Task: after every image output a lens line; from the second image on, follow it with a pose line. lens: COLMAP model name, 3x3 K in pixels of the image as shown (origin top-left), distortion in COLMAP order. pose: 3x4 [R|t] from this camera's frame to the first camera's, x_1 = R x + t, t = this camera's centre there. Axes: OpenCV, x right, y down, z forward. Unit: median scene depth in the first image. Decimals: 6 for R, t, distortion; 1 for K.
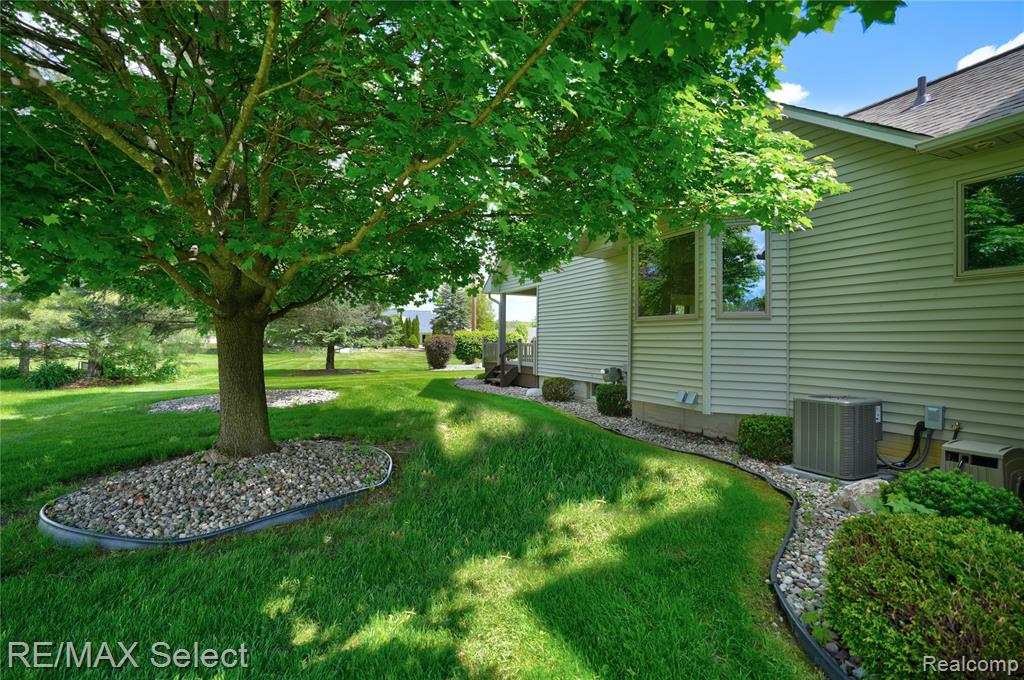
lens RADIAL K [[475.3, 0, 518.4], [0, 475.3, 352.7], [0, 0, 1]] dist [-0.004383, -0.000515]
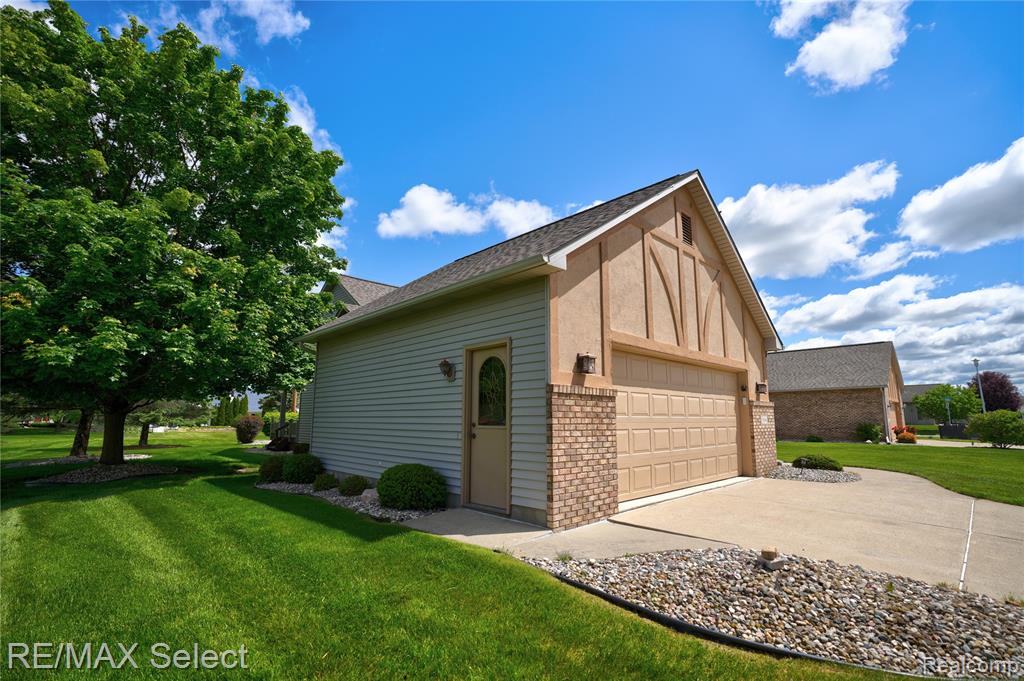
lens RADIAL K [[467.5, 0, 521.6], [0, 467.5, 339.4], [0, 0, 1]] dist [-0.004043, -0.000429]
pose [[0.954581, 0.051622, 0.293445, 0.148097], [0.006496, 0.981037, -0.193710, 0.007966], [-0.297880, 0.186818, 0.936145, -0.410784]]
